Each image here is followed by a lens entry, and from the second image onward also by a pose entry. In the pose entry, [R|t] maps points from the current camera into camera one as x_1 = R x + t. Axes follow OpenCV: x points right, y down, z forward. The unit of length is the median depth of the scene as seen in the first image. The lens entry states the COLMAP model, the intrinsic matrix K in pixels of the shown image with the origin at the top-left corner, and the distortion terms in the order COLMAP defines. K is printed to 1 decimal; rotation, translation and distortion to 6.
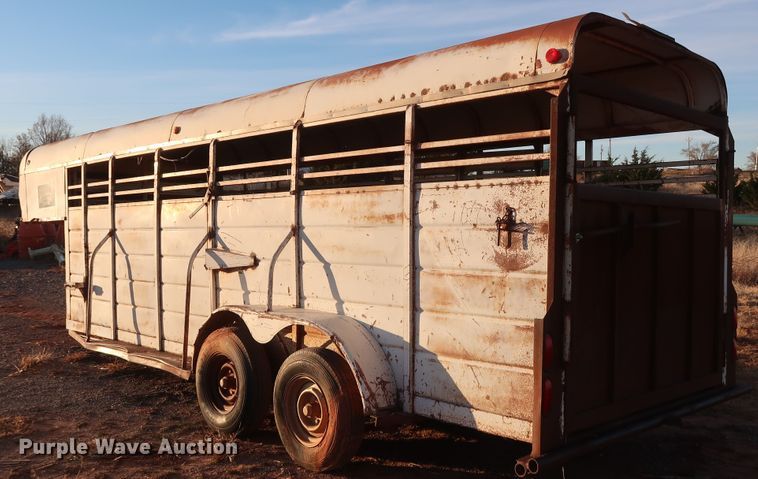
lens RADIAL K [[738.2, 0, 421.8], [0, 738.2, 239.4], [0, 0, 1]] dist [-0.007714, -0.011513]
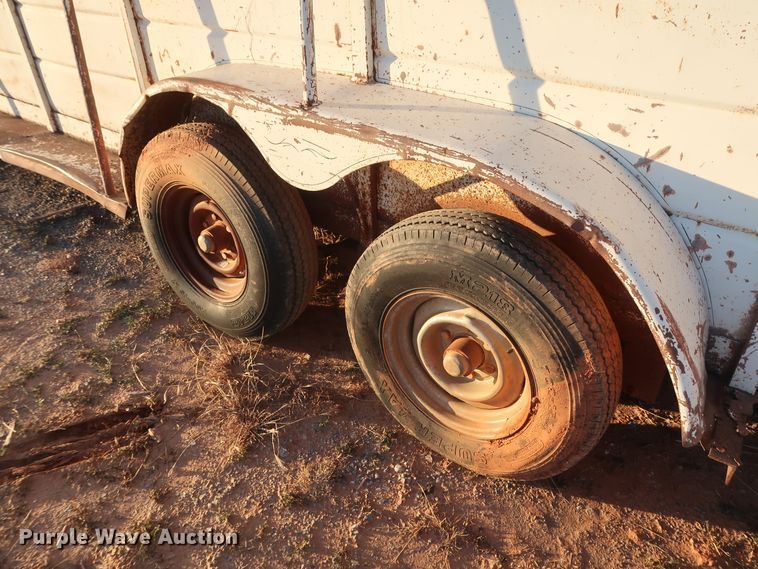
lens RADIAL K [[573.2, 0, 379.0], [0, 573.2, 284.5], [0, 0, 1]] dist [-0.034502, -0.006112]
pose [[0.991106, -0.088214, 0.099638, -0.209671], [0.018019, 0.830789, 0.556296, 0.013055], [-0.131851, -0.549553, 0.824989, 0.707531]]
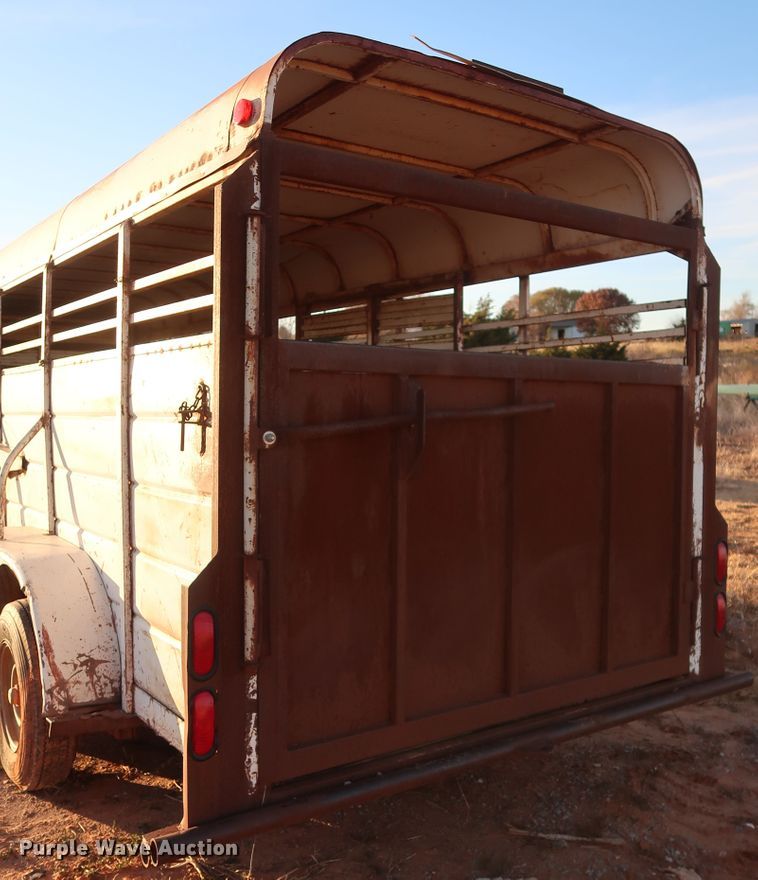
lens RADIAL K [[887.8, 0, 442.5], [0, 887.8, 443.0], [0, 0, 1]] dist [-0.011425, -0.018746]
pose [[0.990045, 0.001484, -0.140746, 0.308829], [0.002289, 0.999642, 0.026647, -0.012071], [0.140735, -0.026704, 0.989687, 0.258817]]
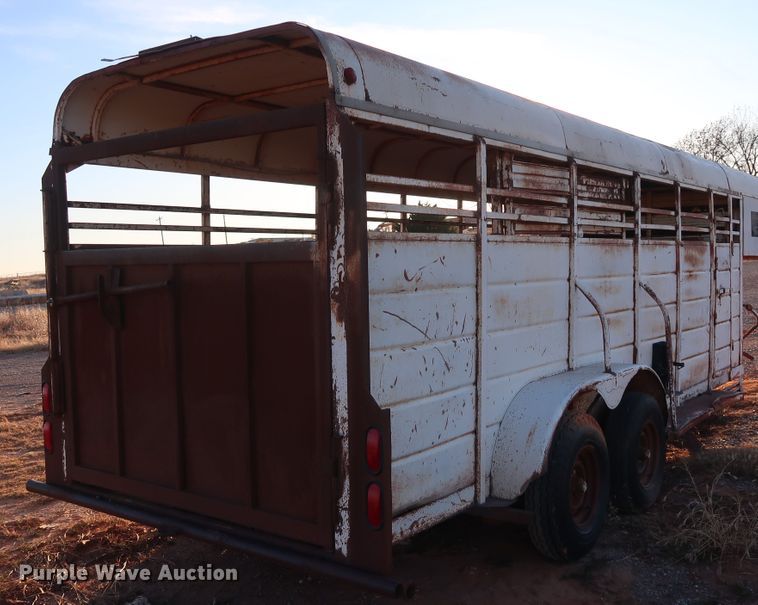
lens RADIAL K [[811.5, 0, 379.0], [0, 811.5, 302.5], [0, 0, 1]] dist [-0.018088, -0.018832]
pose [[0.135194, 0.036198, -0.990158, 1.053586], [0.014401, 0.999155, 0.038493, -0.029352], [0.990714, -0.019463, 0.134559, 0.948706]]
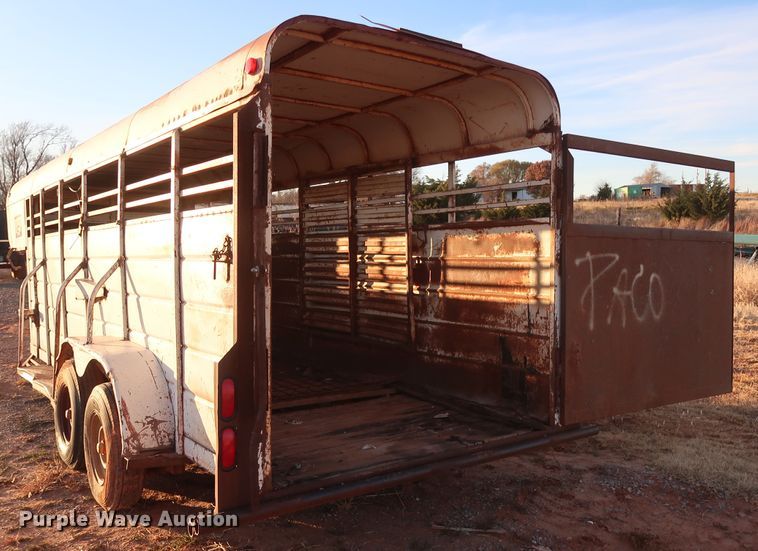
lens RADIAL K [[681.8, 0, 445.0], [0, 681.8, 277.0], [0, 0, 1]] dist [0.002777, -0.000612]
pose [[0.994073, -0.006476, -0.108517, 0.364544], [0.008970, 0.999706, 0.022506, -0.008202], [0.108340, -0.023346, 0.993840, 0.149119]]
